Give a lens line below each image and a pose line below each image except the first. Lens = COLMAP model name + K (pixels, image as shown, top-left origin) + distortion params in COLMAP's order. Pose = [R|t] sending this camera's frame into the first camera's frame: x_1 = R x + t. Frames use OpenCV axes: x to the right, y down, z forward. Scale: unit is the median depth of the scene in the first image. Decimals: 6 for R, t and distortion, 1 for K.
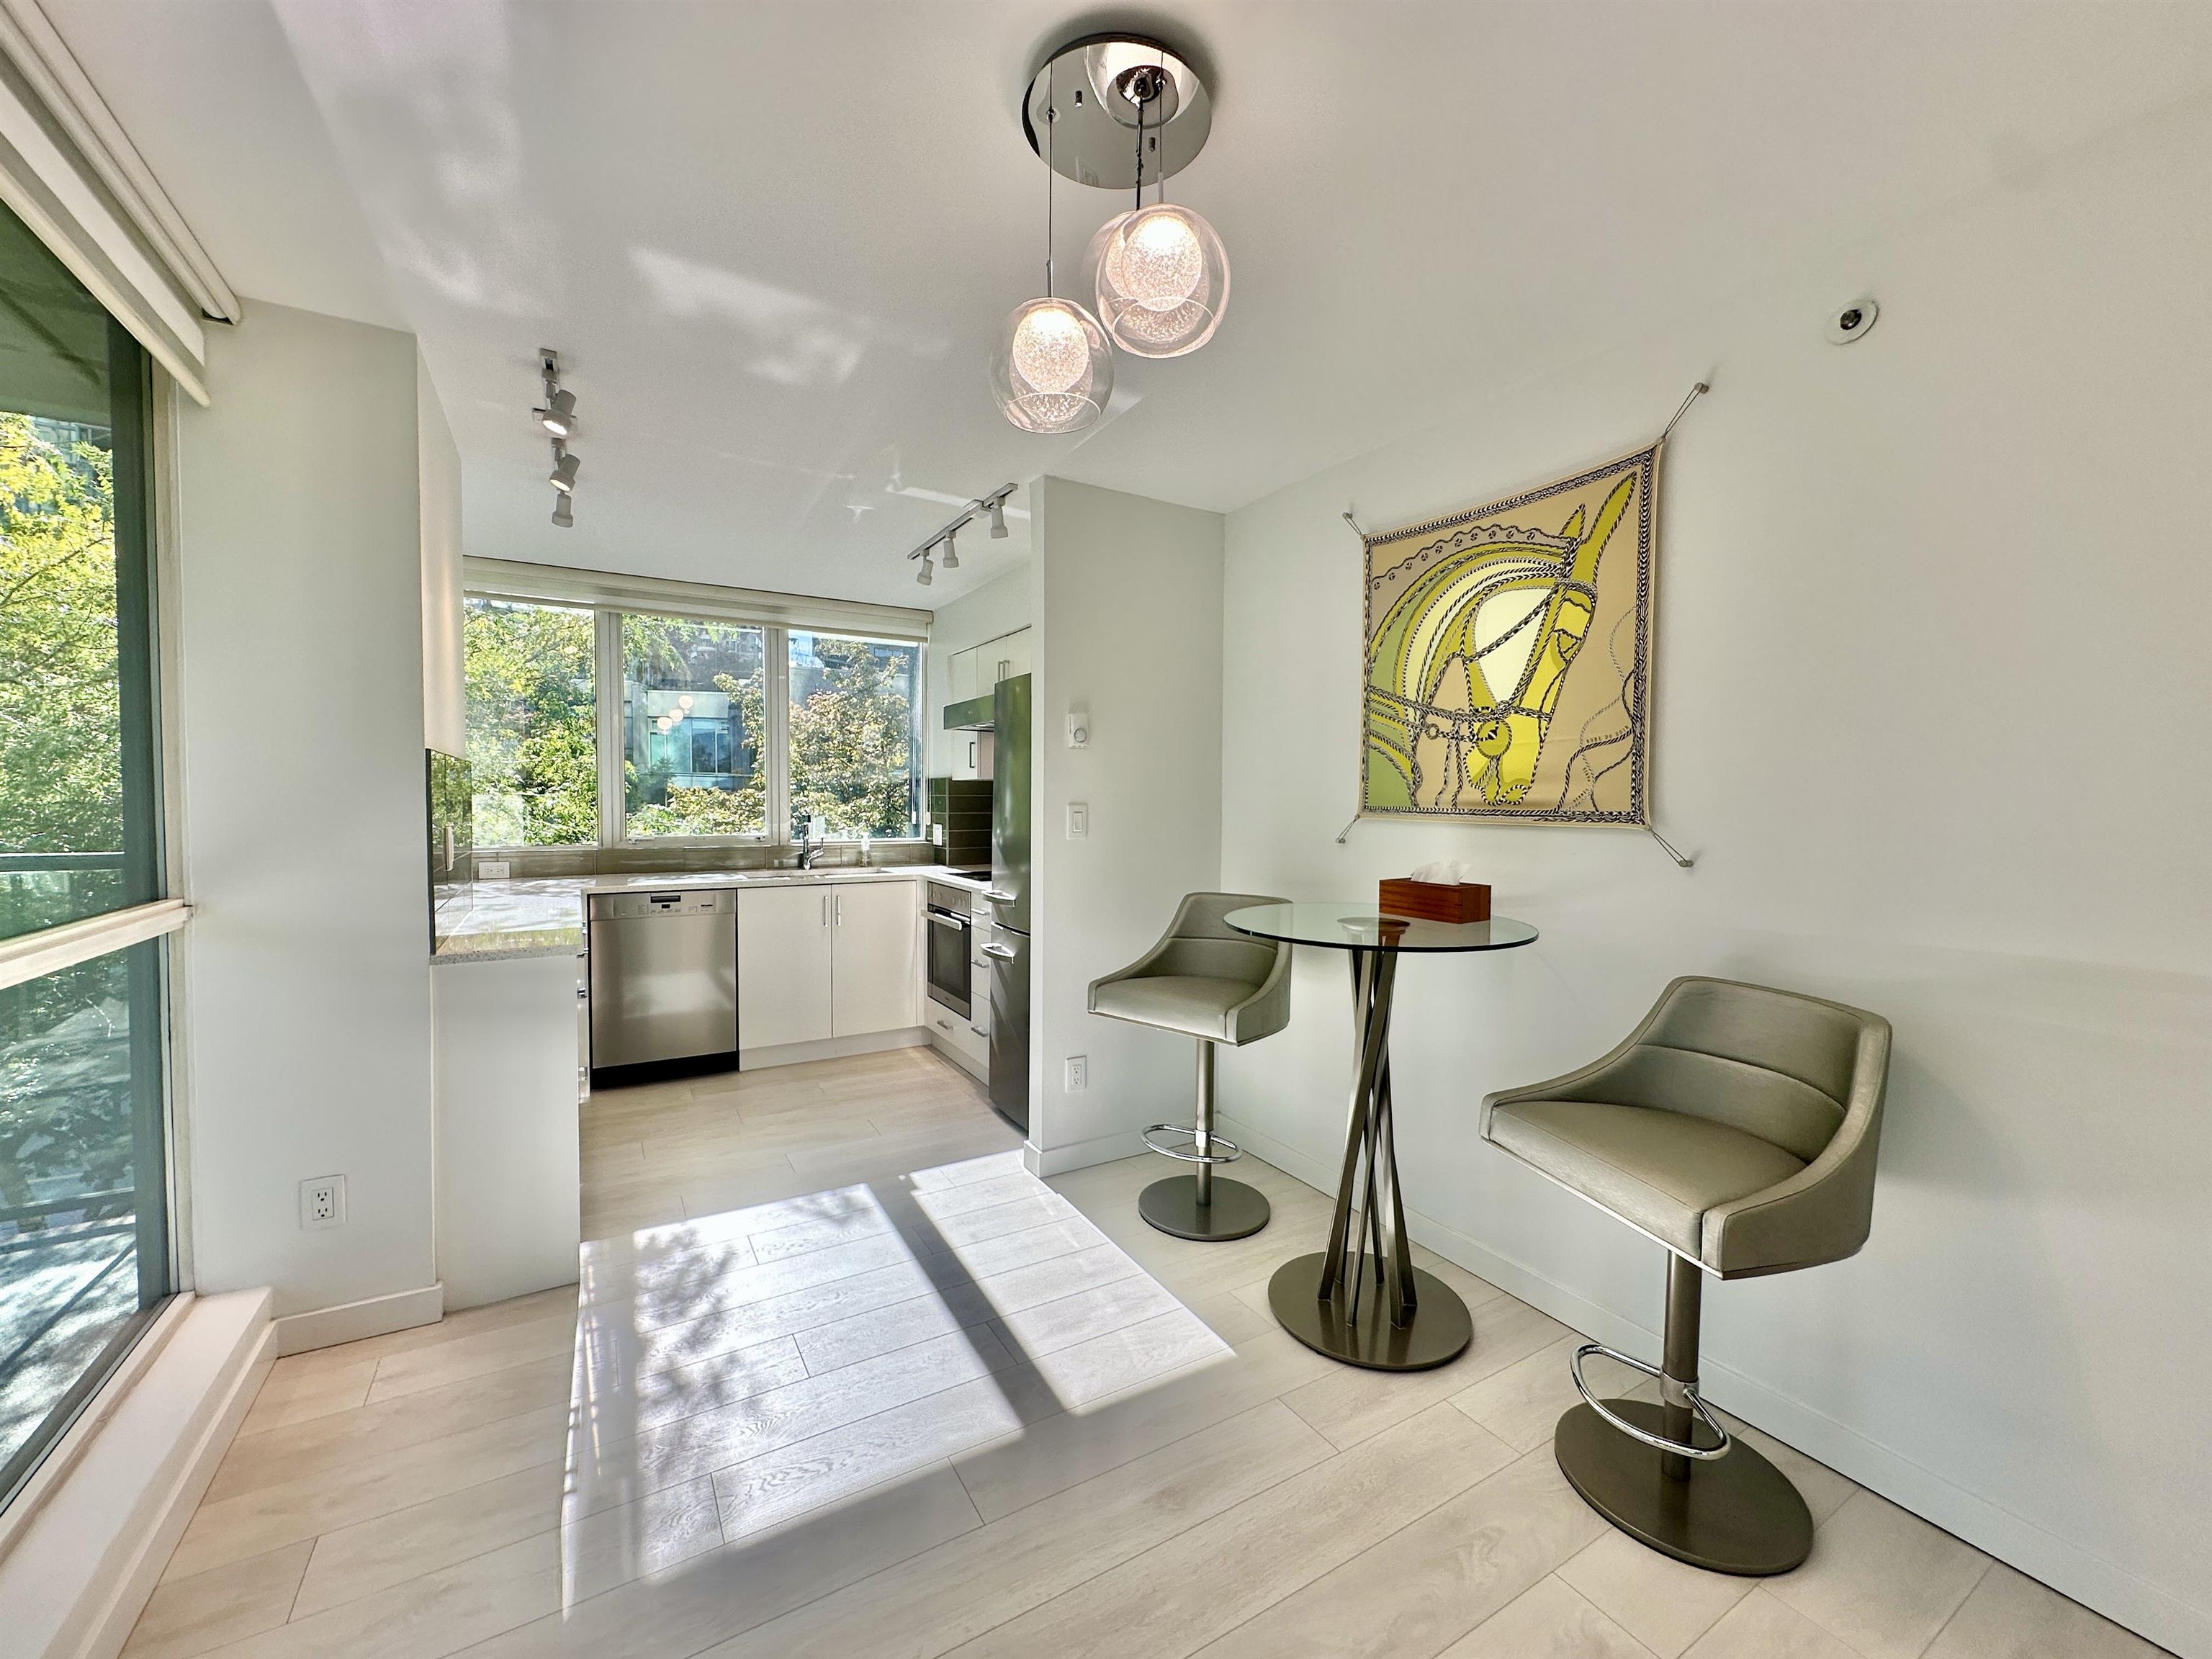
lens RADIAL K [[880.2, 0, 1106.7], [0, 880.2, 827.6], [0, 0, 1]] dist [-0.003351, 0.000474]
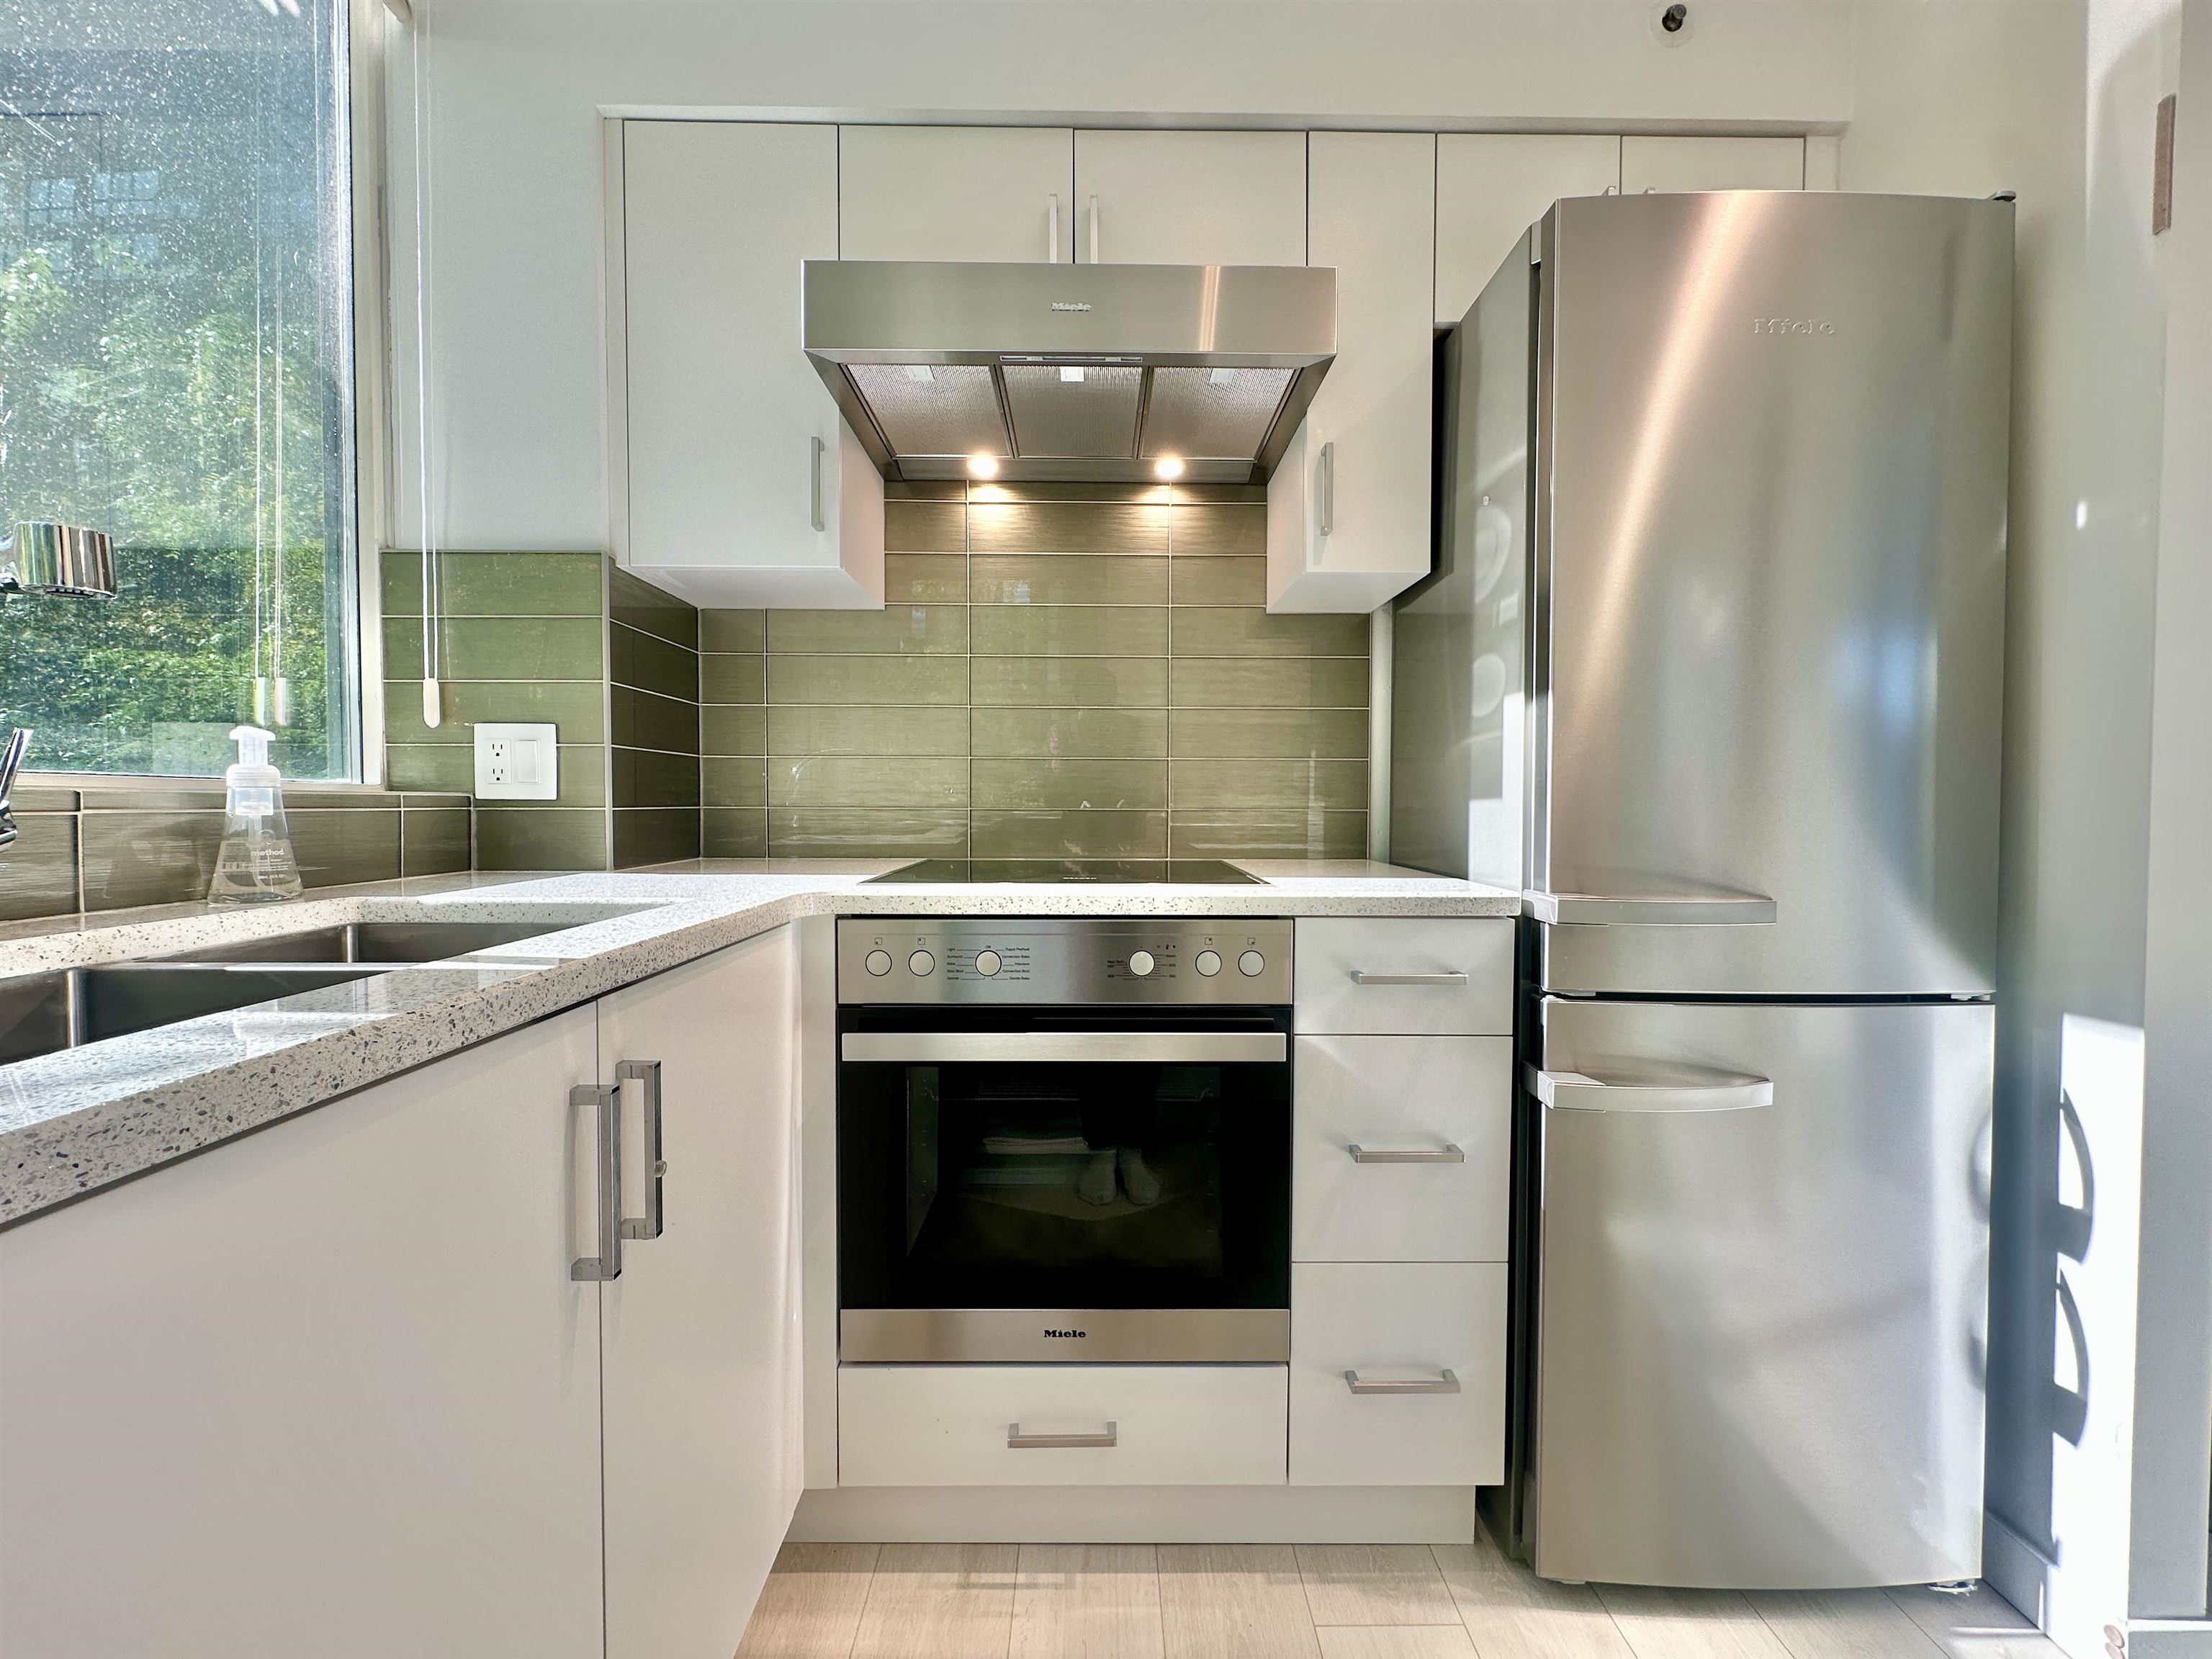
lens RADIAL K [[886.3, 0, 1106.0], [0, 886.3, 829.5], [0, 0, 1]] dist [-0.000147, 0.000487]
pose [[0.499847, -0.029093, 0.865625, -0.434280], [0.027198, 0.999470, 0.017886, 0.036705], [-0.865686, 0.014604, 0.500374, 0.905238]]
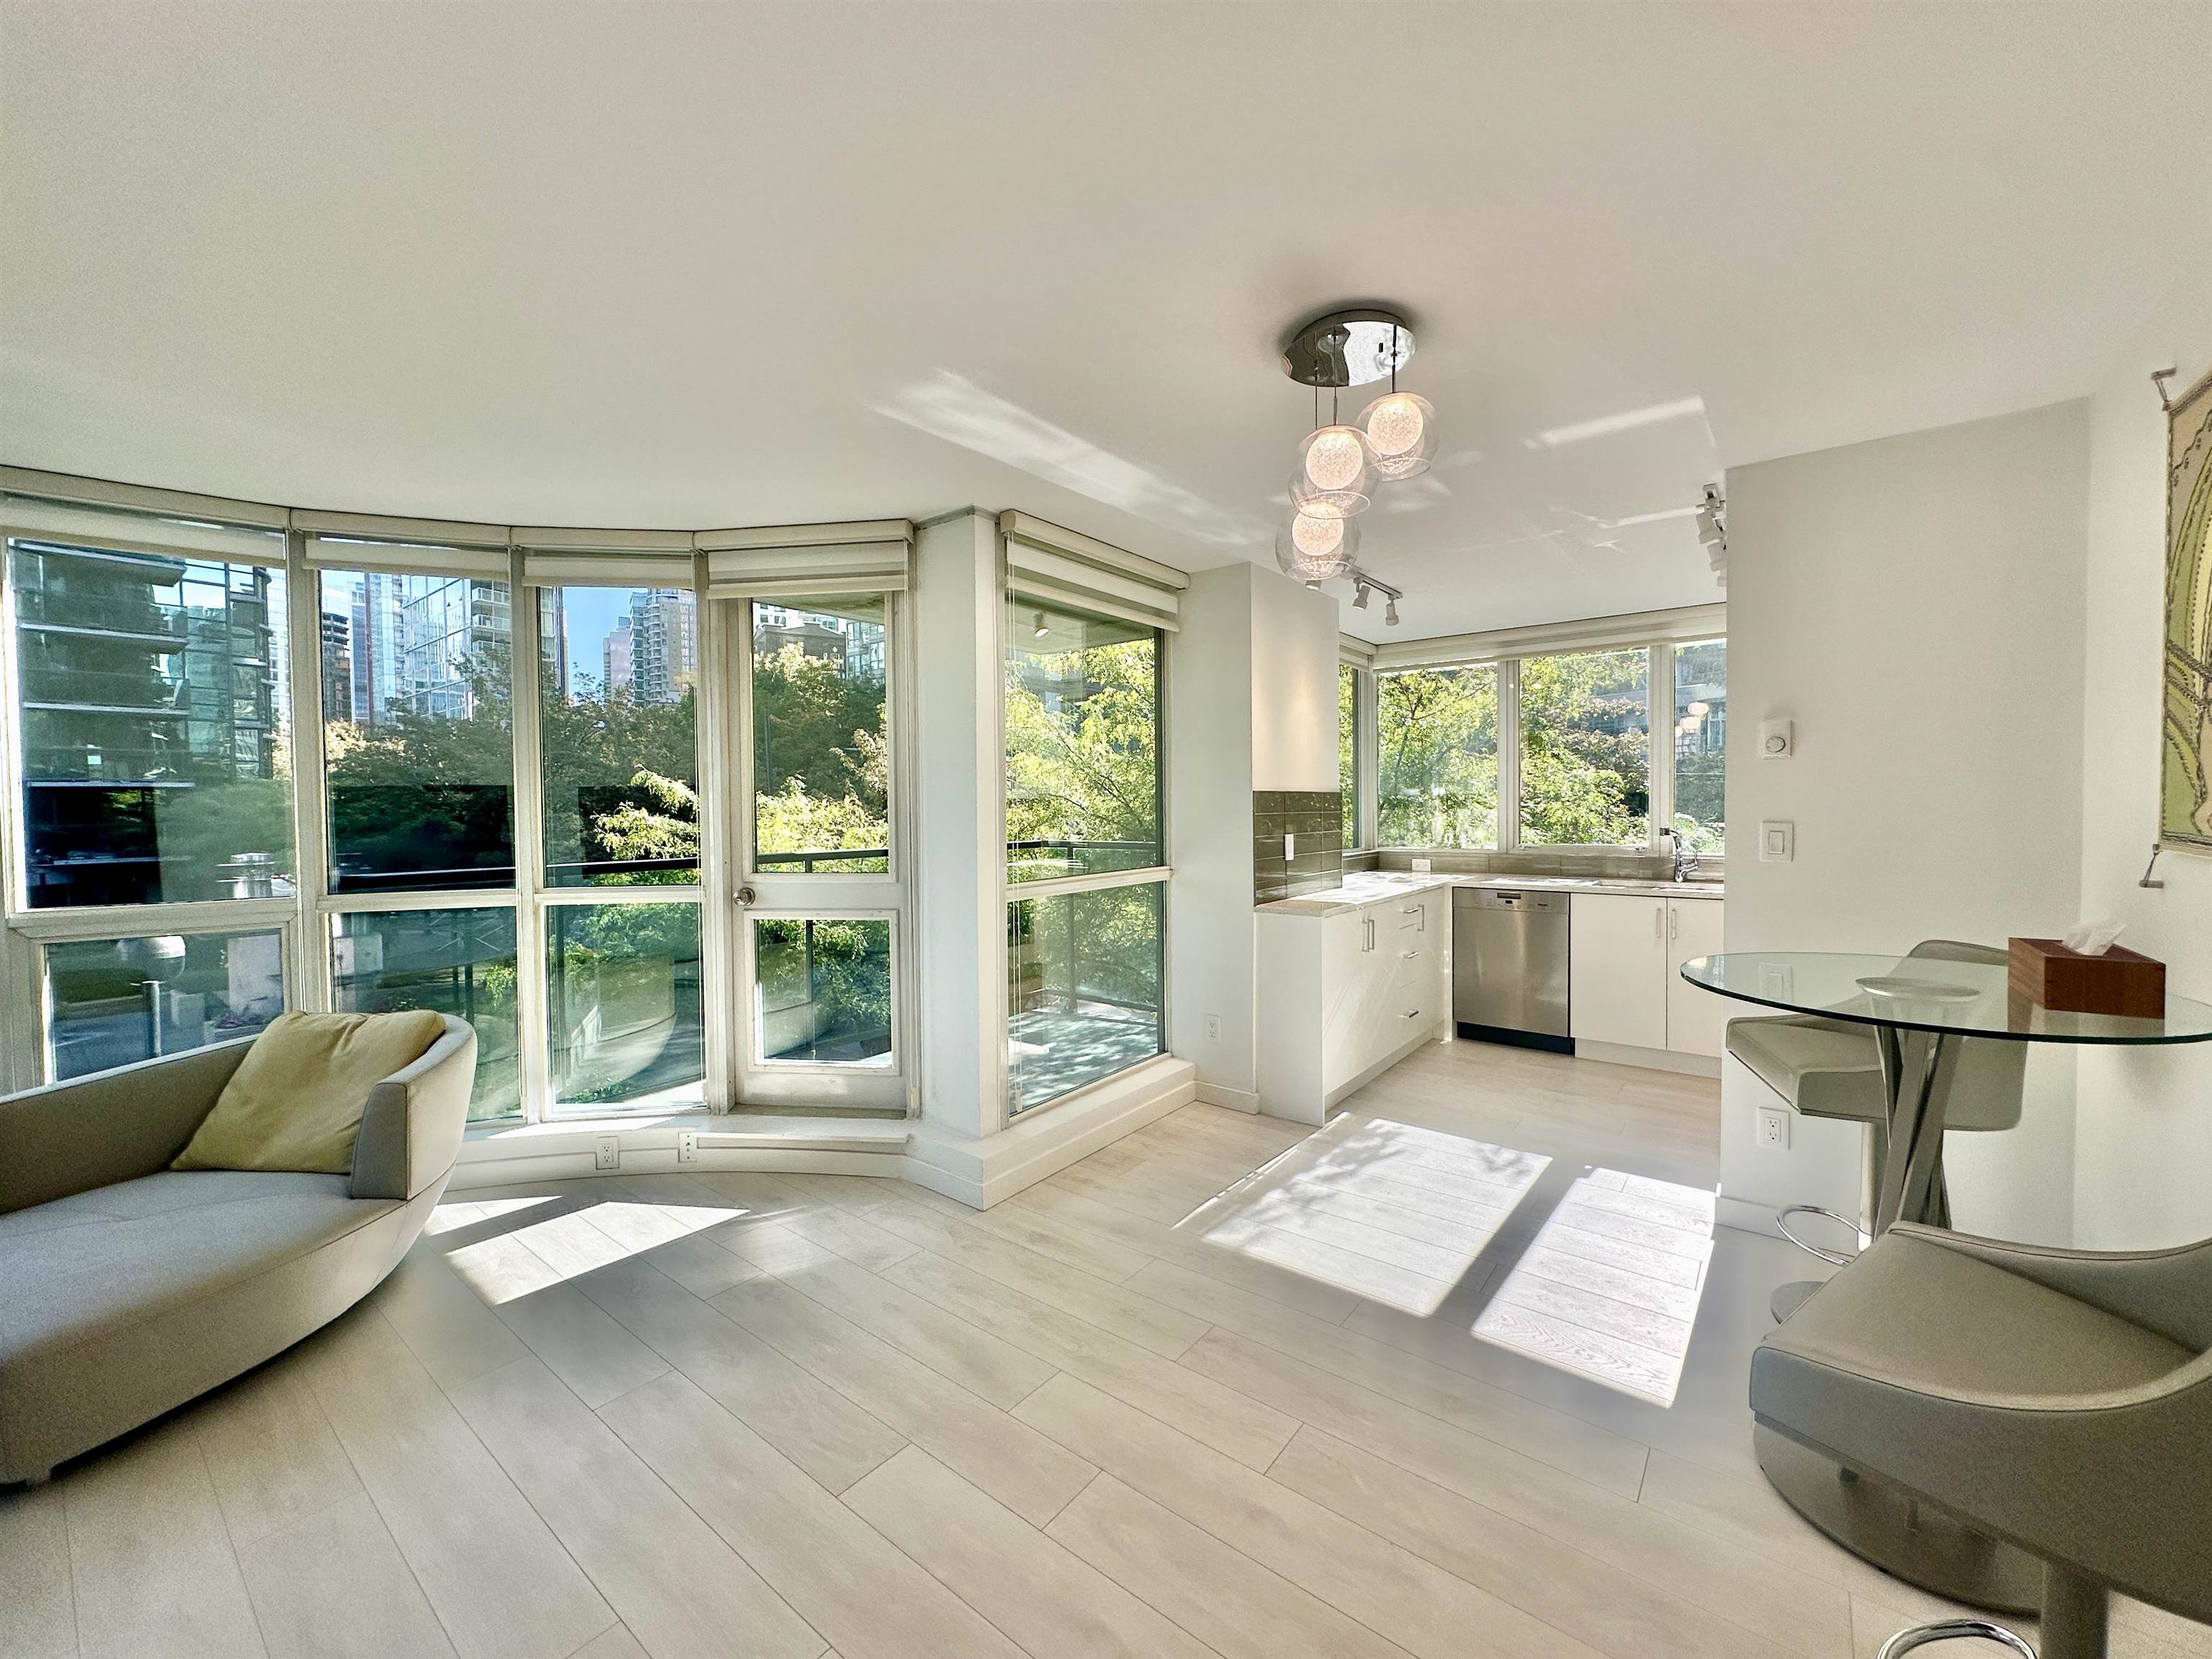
lens RADIAL K [[880.2, 0, 1106.7], [0, 880.2, 827.6], [0, 0, 1]] dist [-0.003351, 0.000474]
pose [[0.362669, 0.012882, -0.931829, 0.417780], [-0.017527, 0.999822, 0.007001, -0.011774], [0.931753, 0.013793, 0.362830, 0.041427]]
